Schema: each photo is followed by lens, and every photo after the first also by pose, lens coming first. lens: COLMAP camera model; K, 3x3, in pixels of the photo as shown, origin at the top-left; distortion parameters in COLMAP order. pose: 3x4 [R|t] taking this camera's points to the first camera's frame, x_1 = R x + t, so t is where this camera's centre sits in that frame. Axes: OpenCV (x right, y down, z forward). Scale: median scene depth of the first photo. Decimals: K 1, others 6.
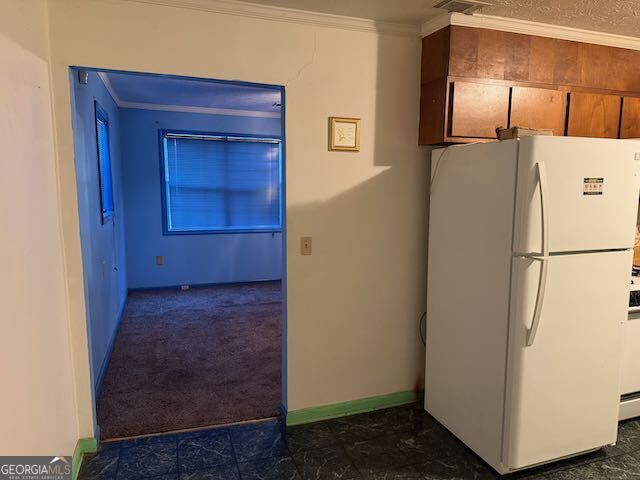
lens RADIAL K [[451.8, 0, 326.8], [0, 451.8, 242.4], [0, 0, 1]] dist [0.044935, -0.047740]
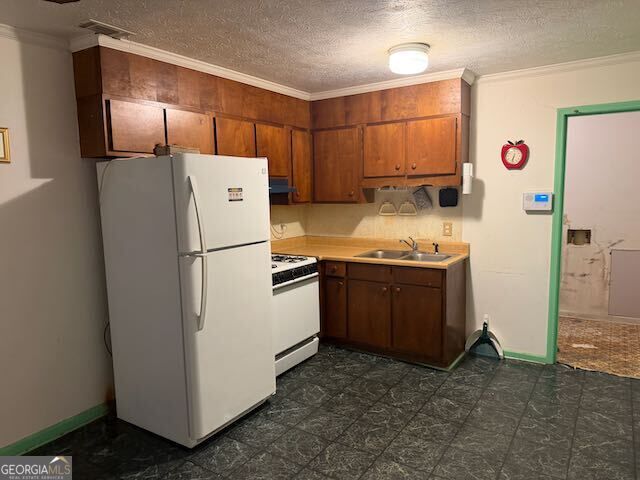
lens RADIAL K [[451.8, 0, 315.3], [0, 451.8, 243.5], [0, 0, 1]] dist [0.044935, -0.047740]
pose [[0.802301, -0.093824, 0.589500, 0.007048], [0.105259, 0.994332, 0.015001, 0.014456], [-0.587566, 0.050015, 0.807629, -0.118694]]
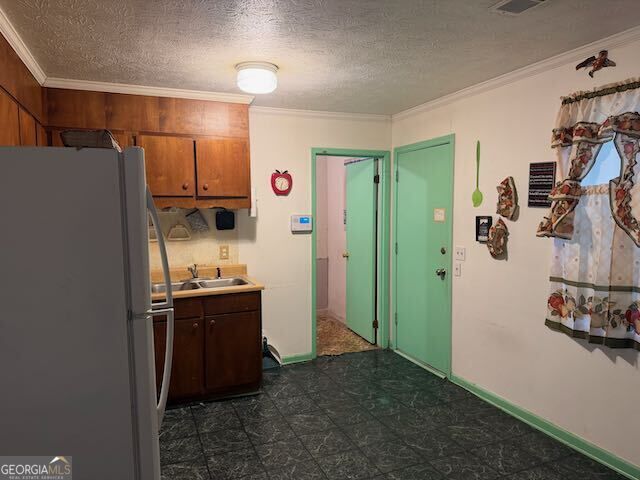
lens RADIAL K [[451.8, 0, 316.5], [0, 451.8, 243.7], [0, 0, 1]] dist [0.044935, -0.047740]
pose [[-0.066108, -0.087112, 0.994003, -0.243170], [0.137389, 0.985899, 0.095539, -0.095766], [-0.988309, 0.142881, -0.053208, 0.644080]]
